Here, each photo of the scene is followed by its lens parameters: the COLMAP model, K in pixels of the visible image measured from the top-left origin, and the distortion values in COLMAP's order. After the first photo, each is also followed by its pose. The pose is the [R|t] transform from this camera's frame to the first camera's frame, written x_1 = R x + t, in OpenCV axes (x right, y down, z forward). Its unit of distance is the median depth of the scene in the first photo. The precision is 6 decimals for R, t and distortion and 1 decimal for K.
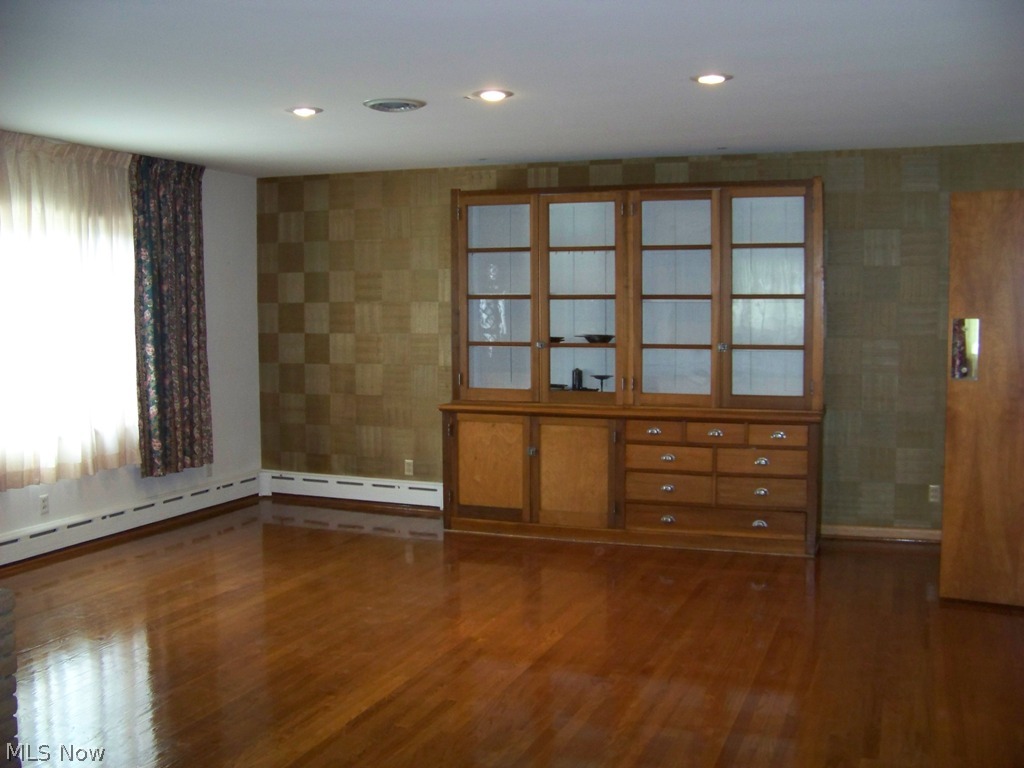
lens RADIAL K [[1087.6, 0, 509.8], [0, 1087.6, 383.9], [0, 0, 1]] dist [-0.137156, 0.000000]
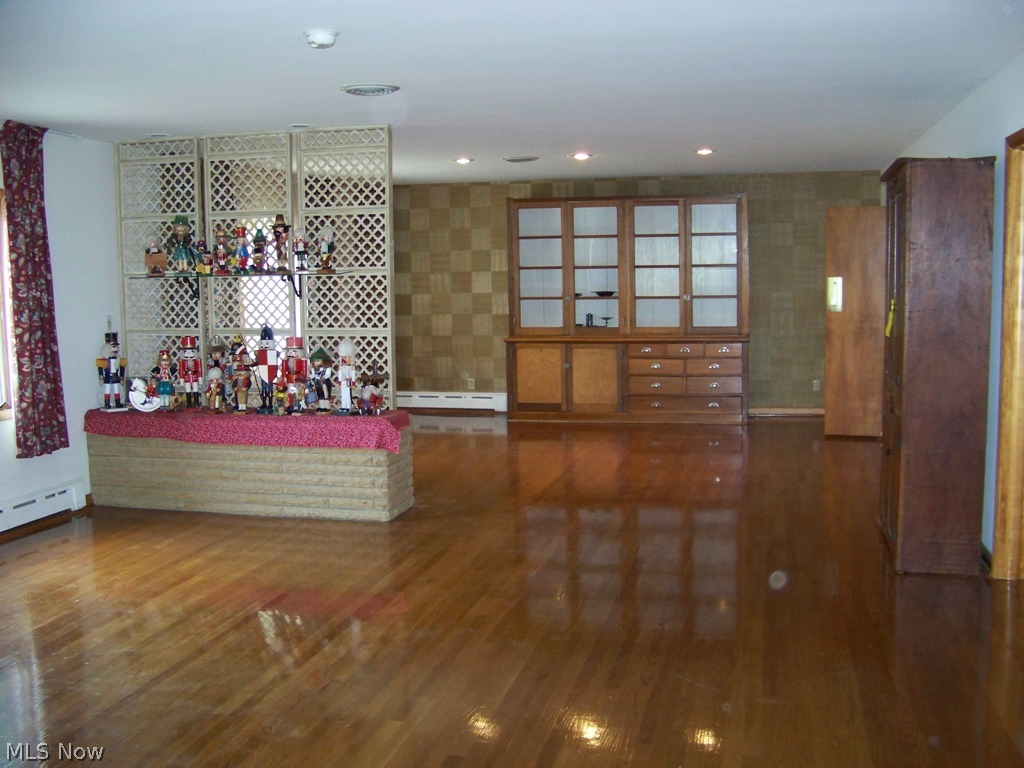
lens RADIAL K [[1087.6, 0, 512.0], [0, 1087.6, 385.7], [0, 0, 1]] dist [-0.137156, 0.000000]
pose [[0.991752, -0.027834, 0.125112, -0.256502], [0.023858, 0.999165, 0.033167, 0.036432], [-0.125930, -0.029908, 0.991588, -0.548242]]
